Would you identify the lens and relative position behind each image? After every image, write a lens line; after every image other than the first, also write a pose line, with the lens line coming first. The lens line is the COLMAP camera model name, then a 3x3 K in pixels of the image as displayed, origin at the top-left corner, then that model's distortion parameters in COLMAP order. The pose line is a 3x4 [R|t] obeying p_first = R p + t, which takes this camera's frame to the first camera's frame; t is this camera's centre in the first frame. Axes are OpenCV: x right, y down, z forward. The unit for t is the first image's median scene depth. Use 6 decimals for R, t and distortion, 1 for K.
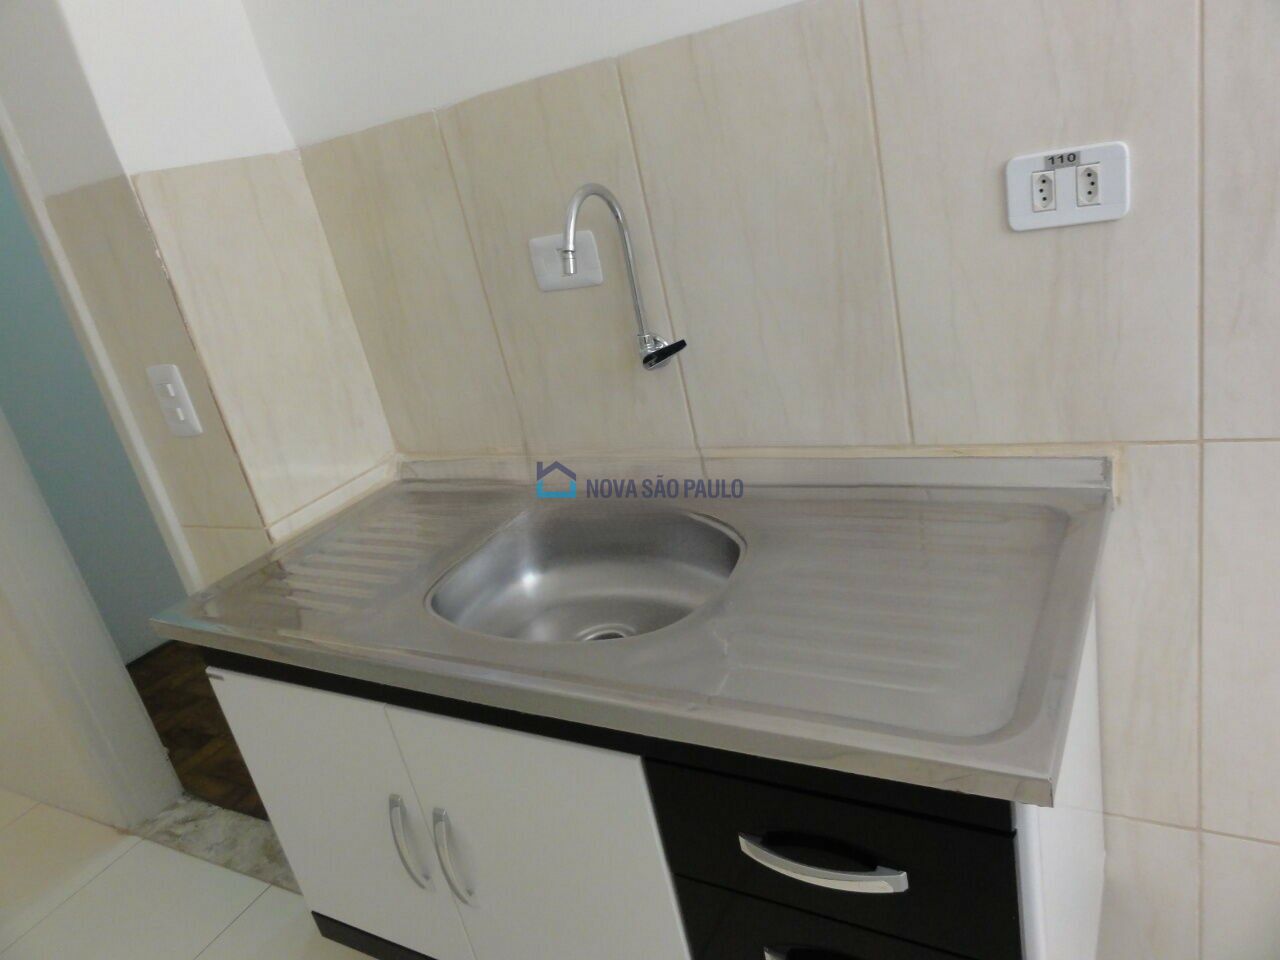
lens RADIAL K [[895.5, 0, 640.5], [0, 895.5, 478.2], [0, 0, 1]] dist [0.003718, -0.000983]
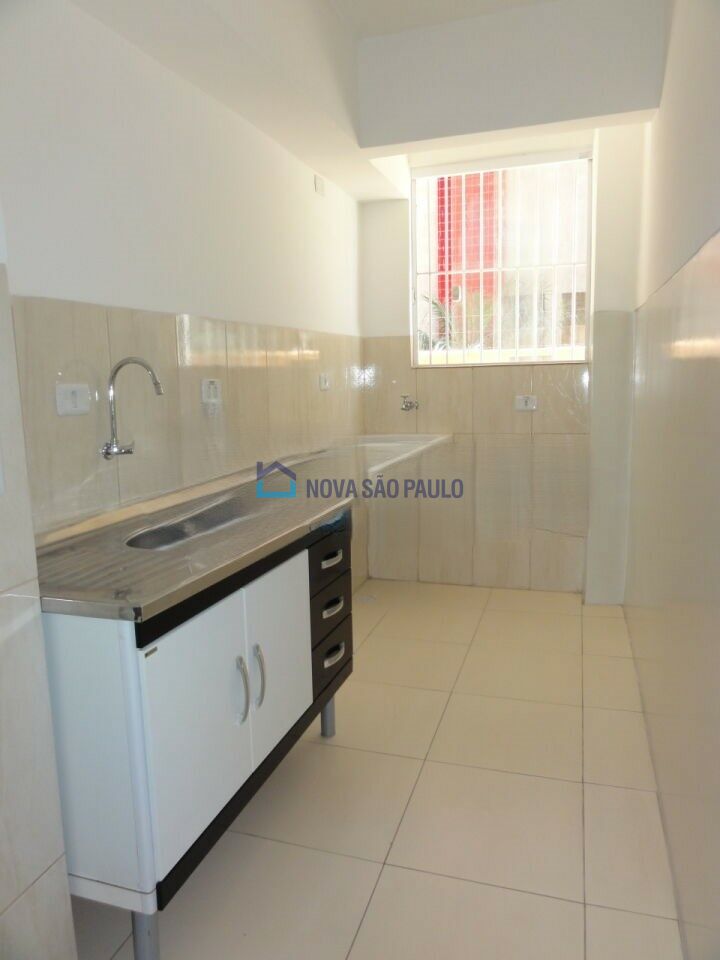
lens RADIAL K [[684.7, 0, 360.7], [0, 684.7, 483.5], [0, 0, 1]] dist [0.004742, -0.001344]
pose [[-0.193072, 0.053563, 0.979721, -1.593481], [0.409075, 0.911982, 0.030757, 0.099934], [-0.891841, 0.406718, -0.197990, 0.896641]]
